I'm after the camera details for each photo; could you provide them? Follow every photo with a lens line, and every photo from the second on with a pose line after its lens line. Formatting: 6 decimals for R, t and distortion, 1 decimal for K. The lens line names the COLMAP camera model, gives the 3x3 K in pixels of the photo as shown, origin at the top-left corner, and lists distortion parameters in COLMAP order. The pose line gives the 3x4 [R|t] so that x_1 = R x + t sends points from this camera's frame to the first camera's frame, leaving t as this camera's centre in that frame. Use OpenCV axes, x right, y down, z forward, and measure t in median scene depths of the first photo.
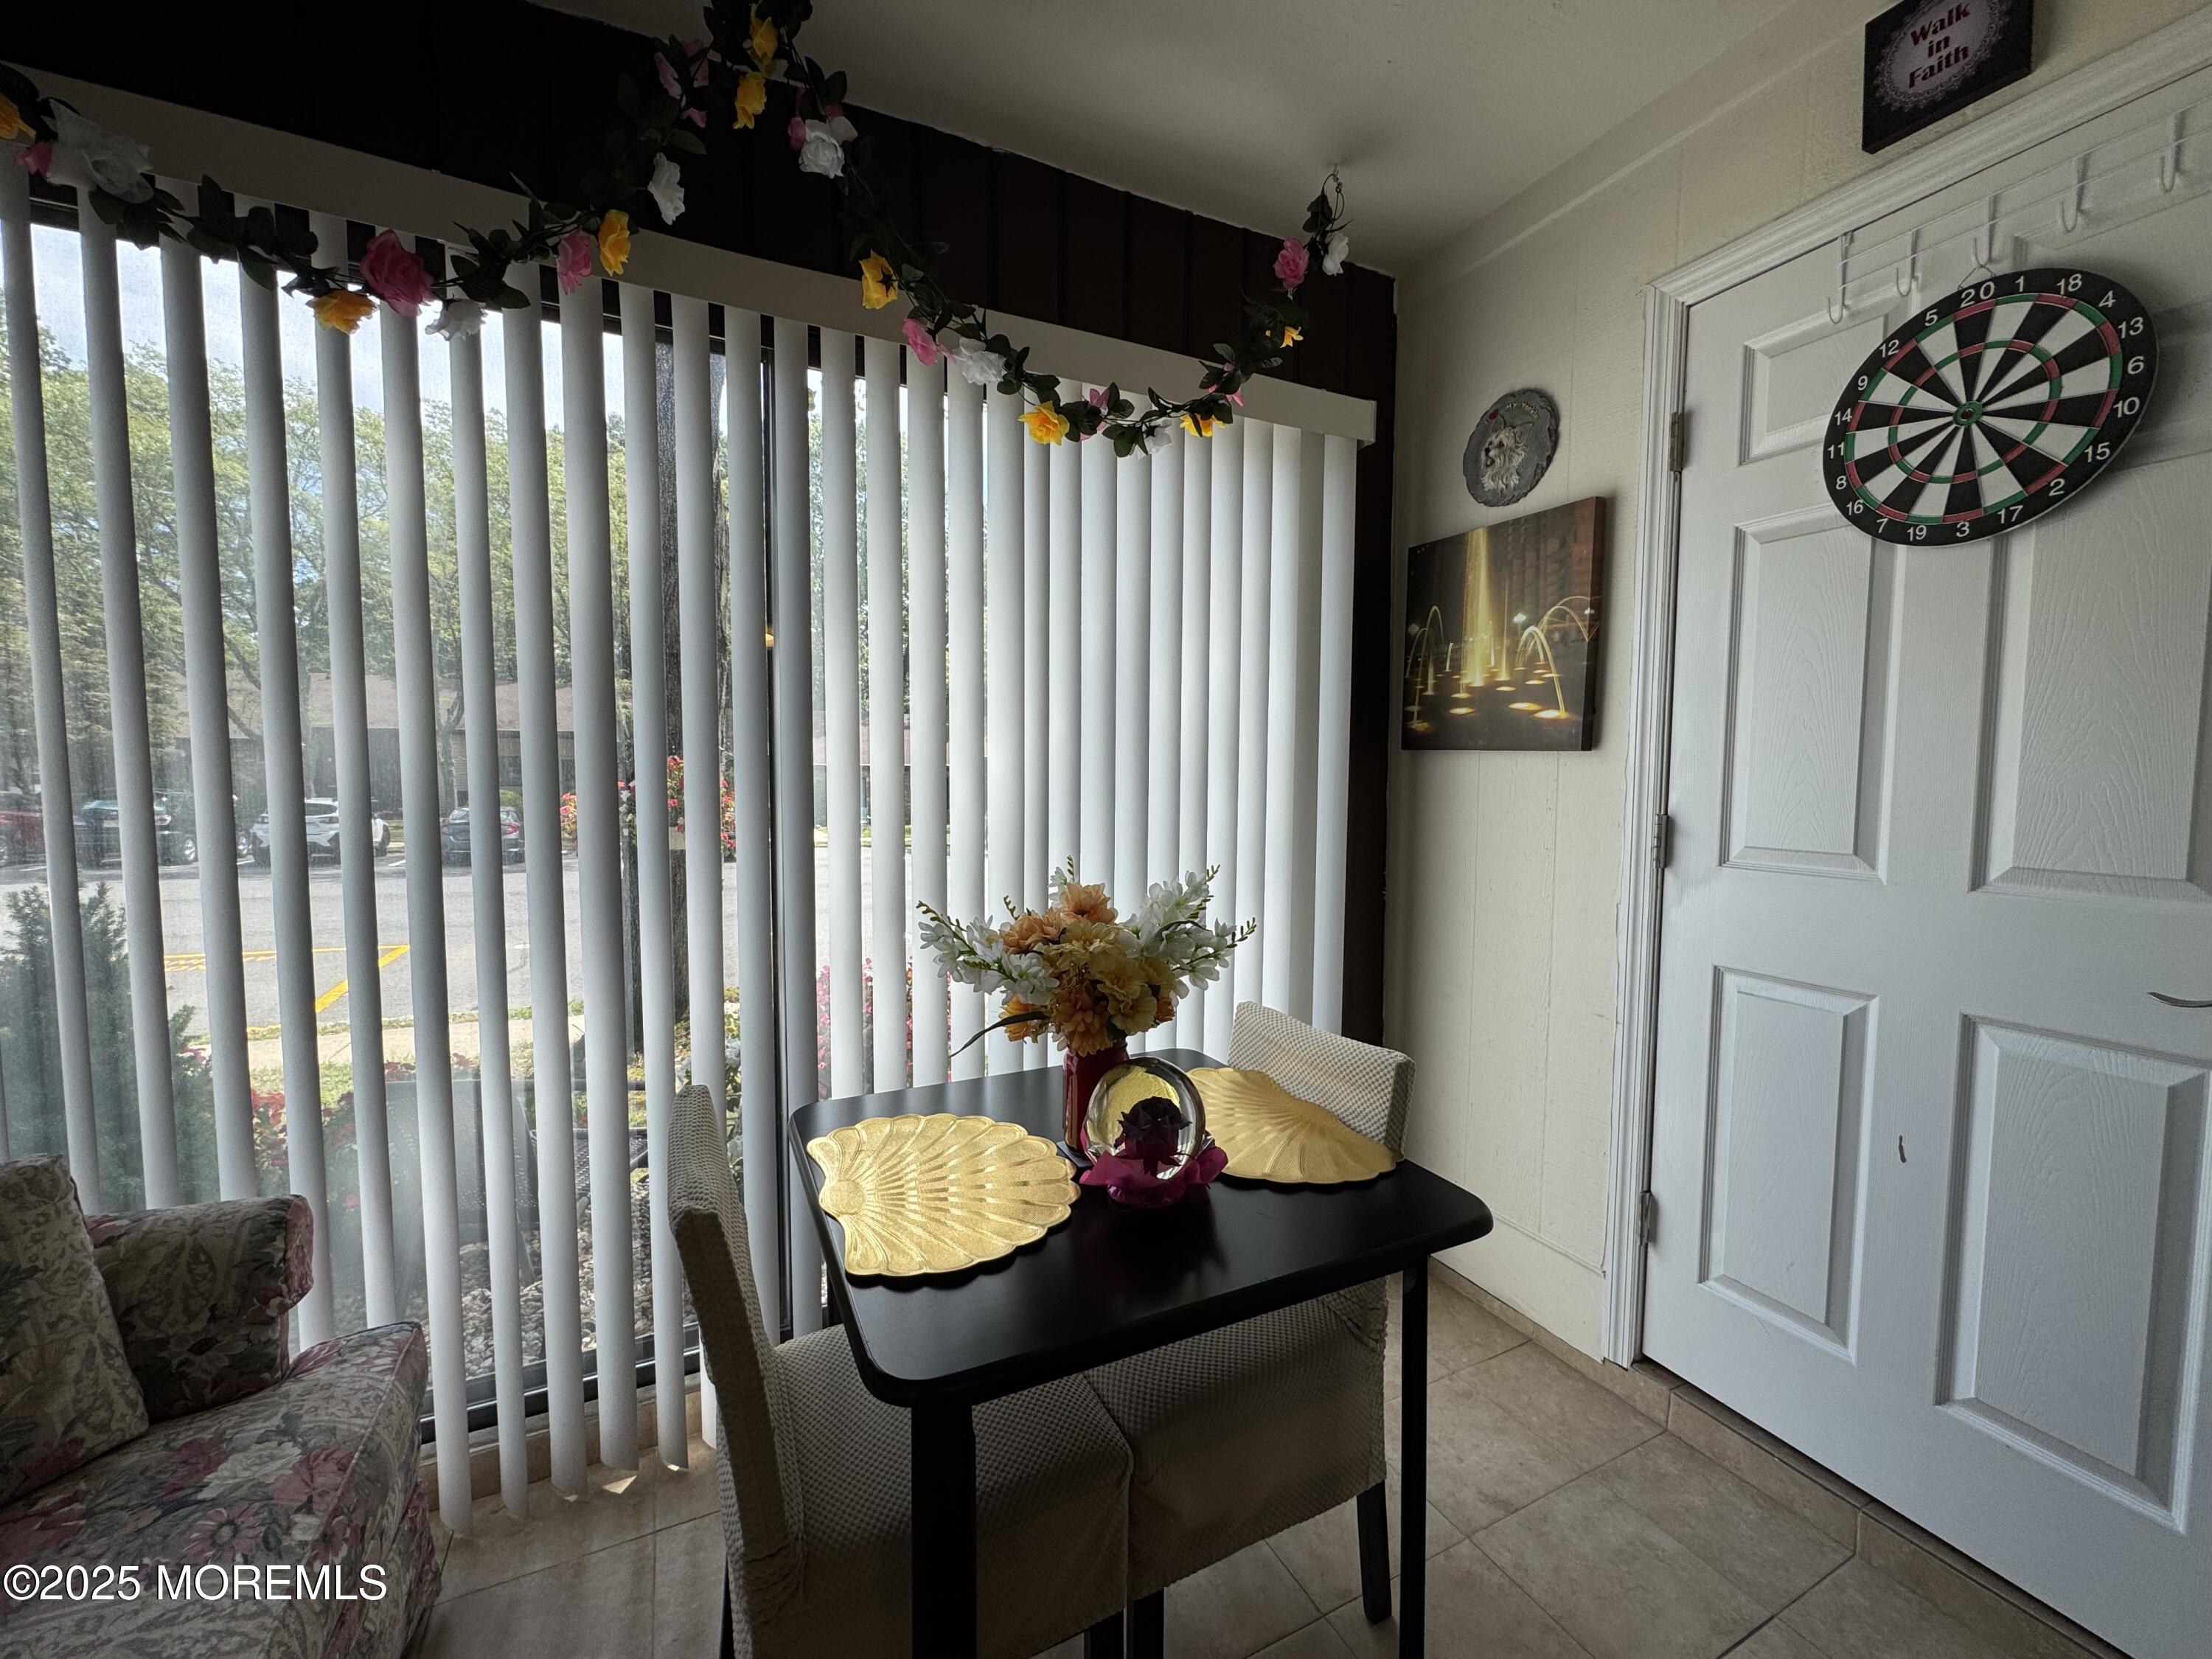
lens RADIAL K [[888.7, 0, 1109.3], [0, 888.7, 828.0], [0, 0, 1]] dist [-0.003252, 0.000410]
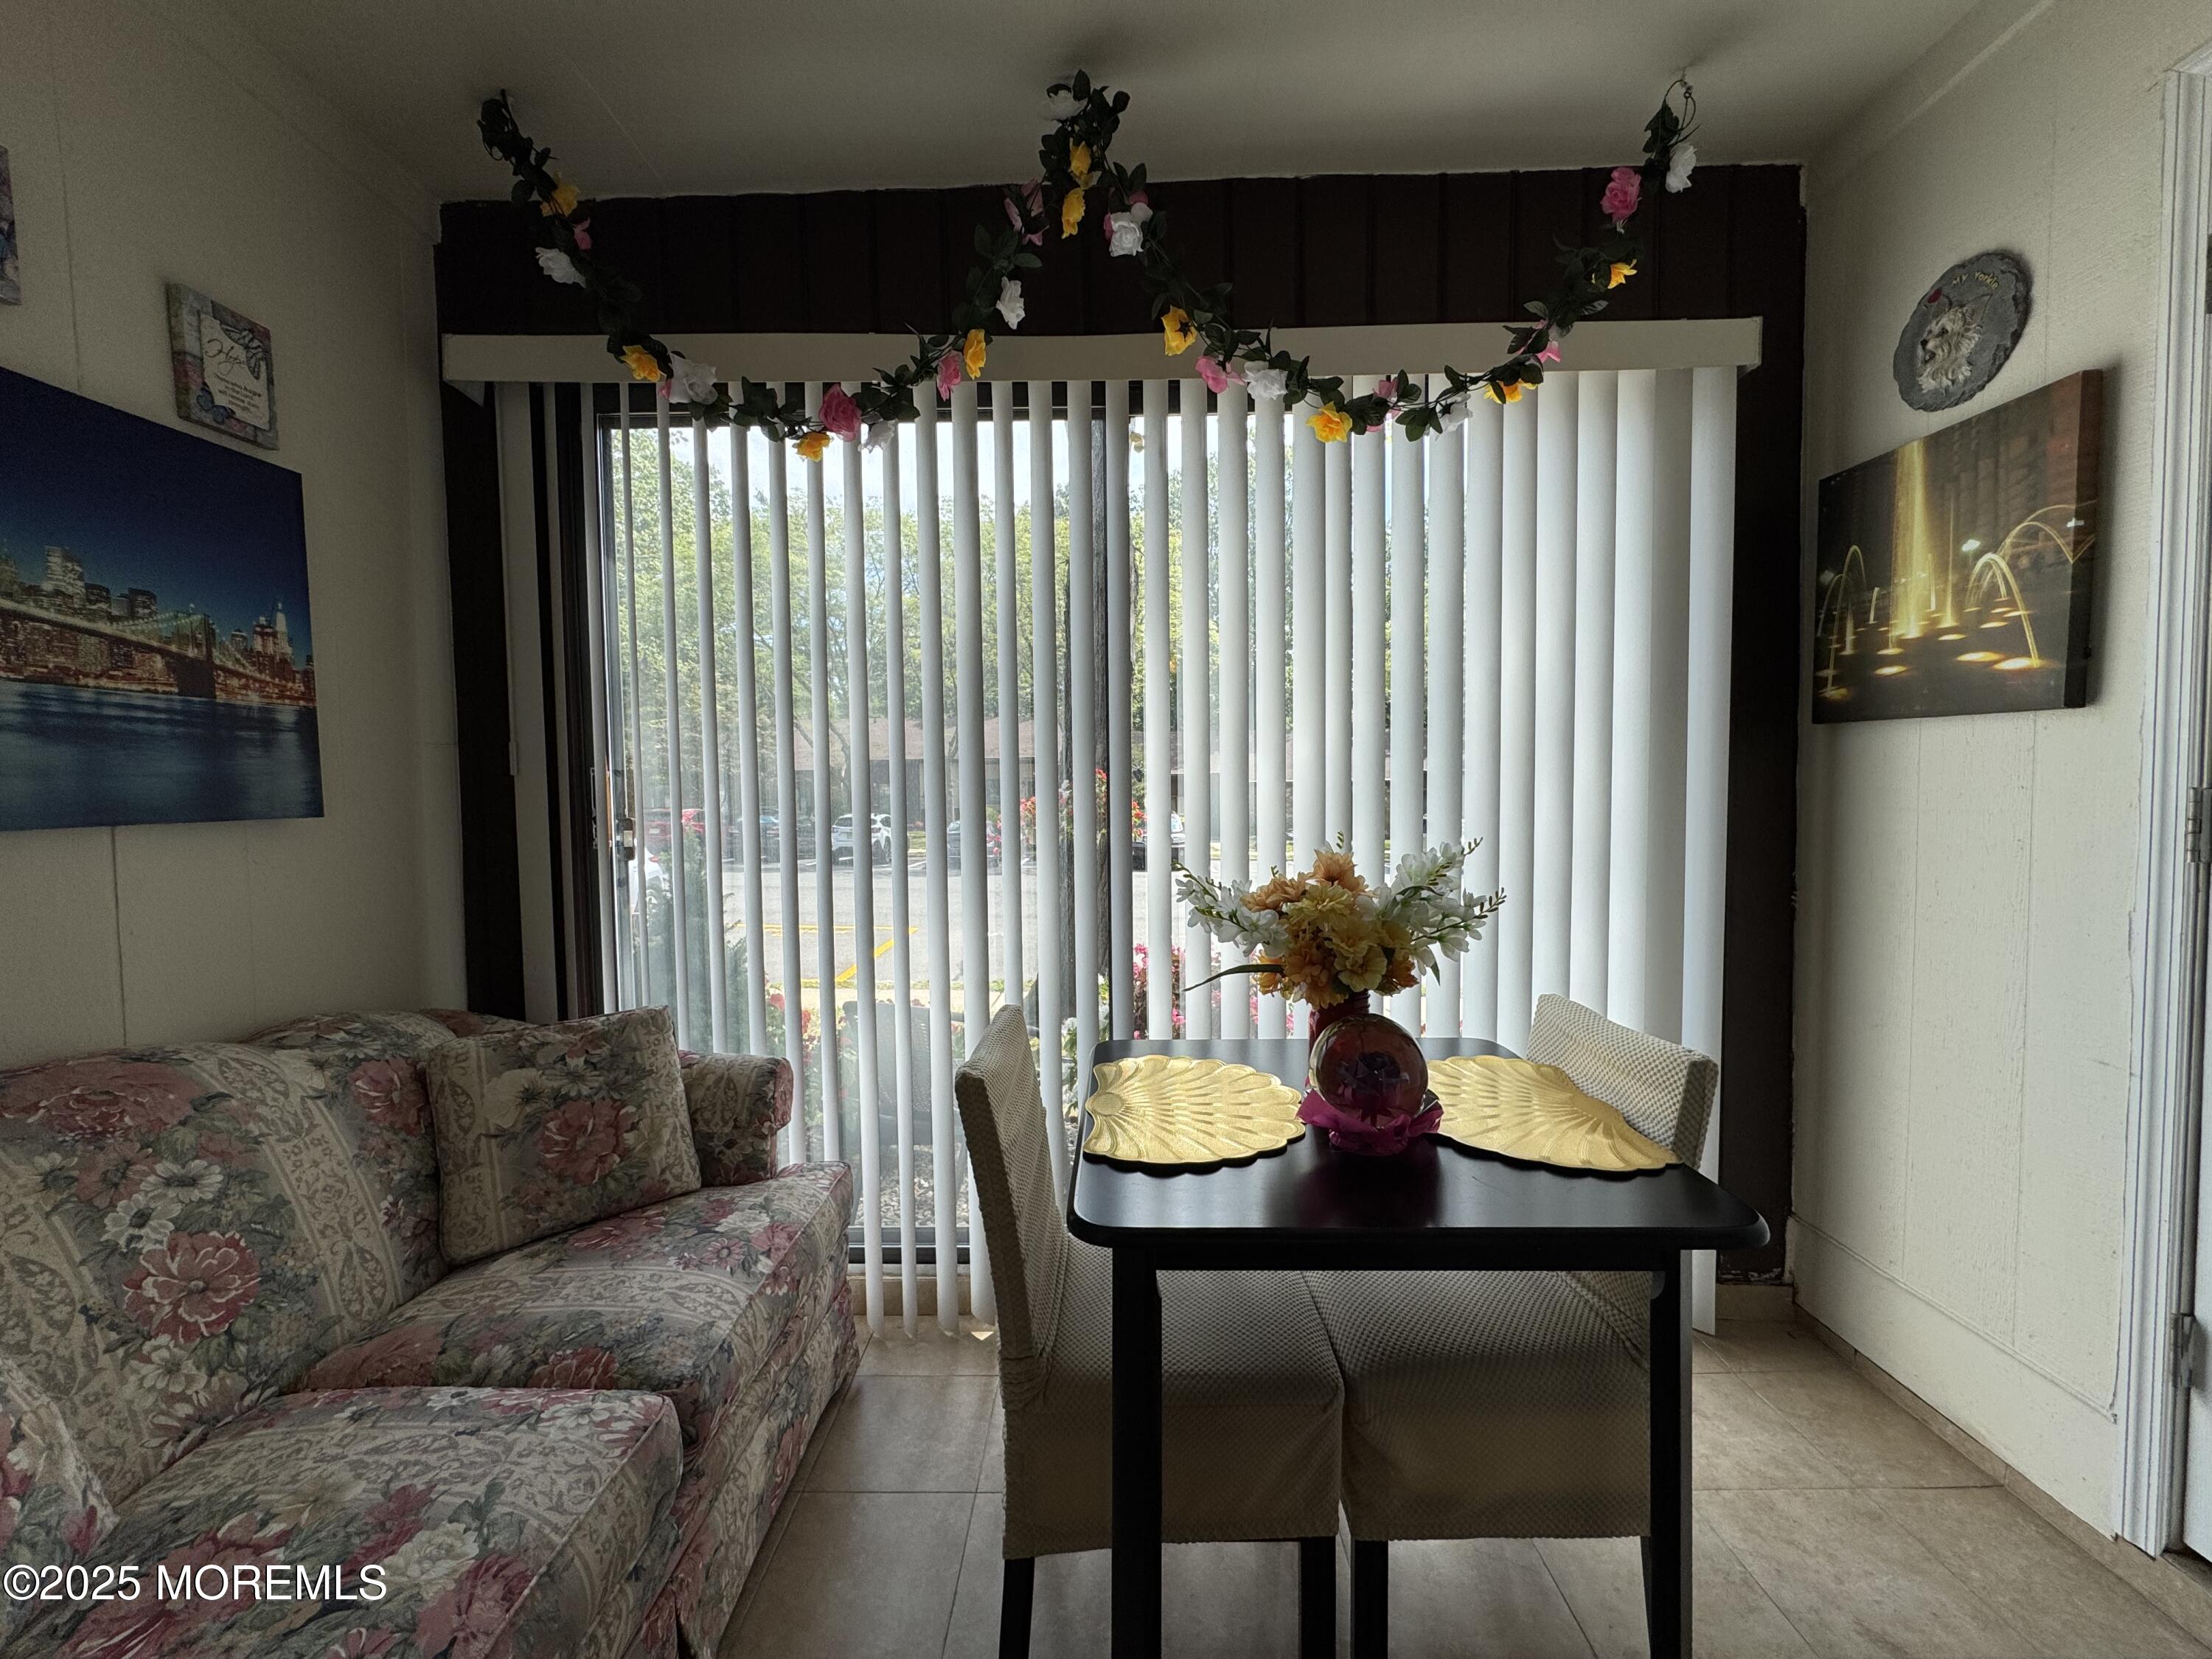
lens RADIAL K [[888.7, 0, 1101.3], [0, 888.7, 828.2], [0, 0, 1]] dist [-0.003252, 0.000410]
pose [[0.889829, 0.005525, -0.456261, 0.171337], [-0.014119, 0.999781, -0.015429, 0.045490], [0.456076, 0.020171, 0.889712, -0.052524]]
